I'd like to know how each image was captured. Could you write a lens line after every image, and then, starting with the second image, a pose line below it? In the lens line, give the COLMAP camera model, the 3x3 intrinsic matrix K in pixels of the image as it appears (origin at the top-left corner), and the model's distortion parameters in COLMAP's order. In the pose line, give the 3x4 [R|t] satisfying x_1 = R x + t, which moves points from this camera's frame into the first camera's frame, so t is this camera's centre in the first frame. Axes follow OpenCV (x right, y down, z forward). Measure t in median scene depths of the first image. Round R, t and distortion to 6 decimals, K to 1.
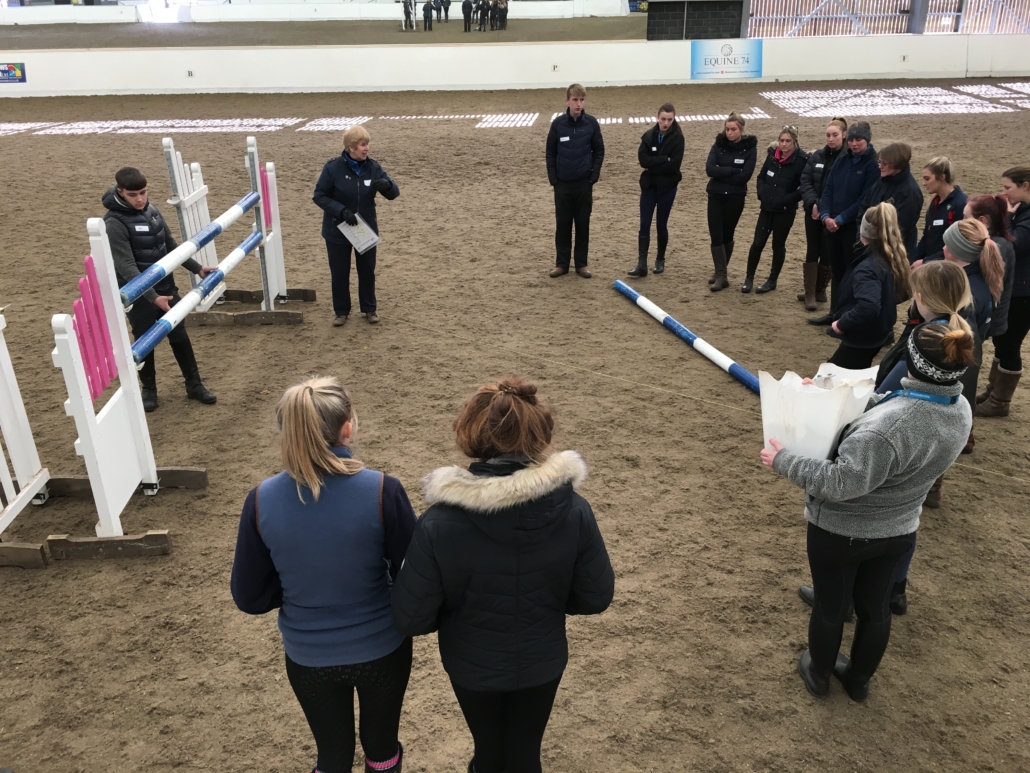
lens RADIAL K [[861.3, 0, 516.1], [0, 861.3, 391.4], [0, 0, 1]] dist [0.016335, -0.023550]
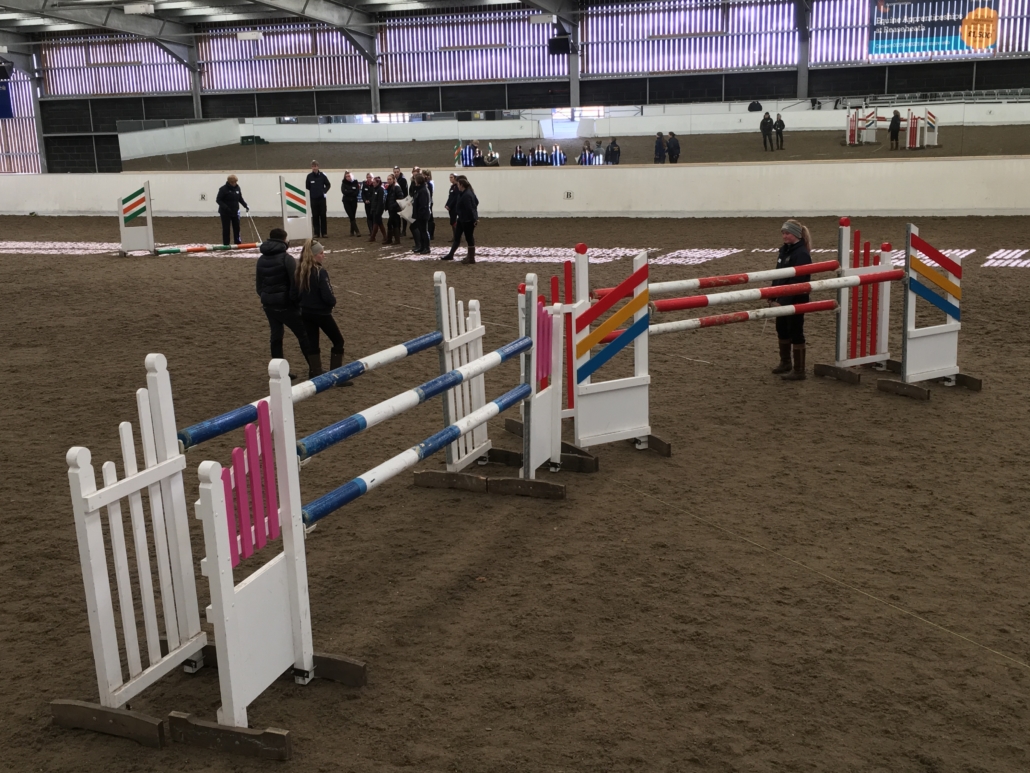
lens RADIAL K [[1118.3, 0, 516.3], [0, 1118.3, 384.4], [0, 0, 1]] dist [0.045719, 0.000000]
pose [[0.912937, 0.074204, -0.401297, 0.149868], [-0.146079, 0.977594, -0.151559, -0.024087], [0.381059, 0.196985, 0.903322, 0.030053]]
